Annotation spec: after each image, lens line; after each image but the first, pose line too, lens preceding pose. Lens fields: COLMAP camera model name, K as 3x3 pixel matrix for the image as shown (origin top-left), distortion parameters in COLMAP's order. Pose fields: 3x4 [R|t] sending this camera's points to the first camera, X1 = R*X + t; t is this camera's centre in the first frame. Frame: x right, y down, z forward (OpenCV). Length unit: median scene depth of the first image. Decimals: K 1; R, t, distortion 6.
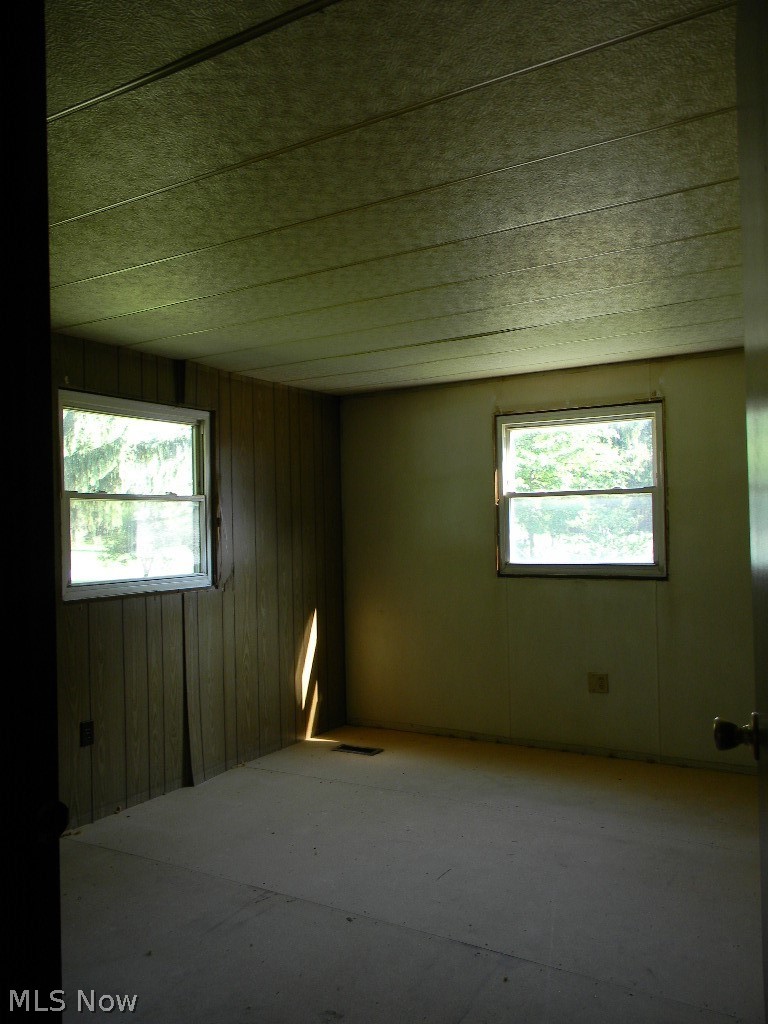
lens RADIAL K [[829.8, 0, 384.0], [0, 829.8, 512.0], [0, 0, 1]] dist [0.008115, -0.001281]
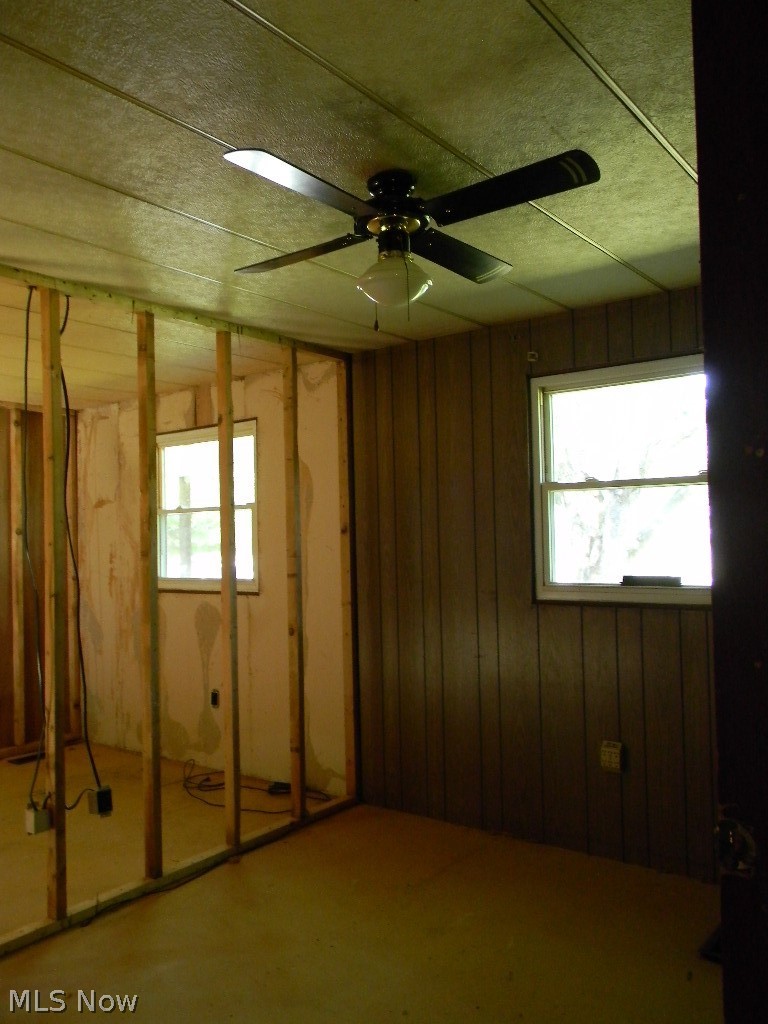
lens RADIAL K [[829.8, 0, 384.0], [0, 829.8, 512.0], [0, 0, 1]] dist [0.008115, -0.001281]
pose [[-0.082491, -0.007594, -0.996563, 0.579660], [0.050172, 0.998671, -0.011763, 0.008650], [0.995328, -0.050970, -0.082000, 0.907828]]
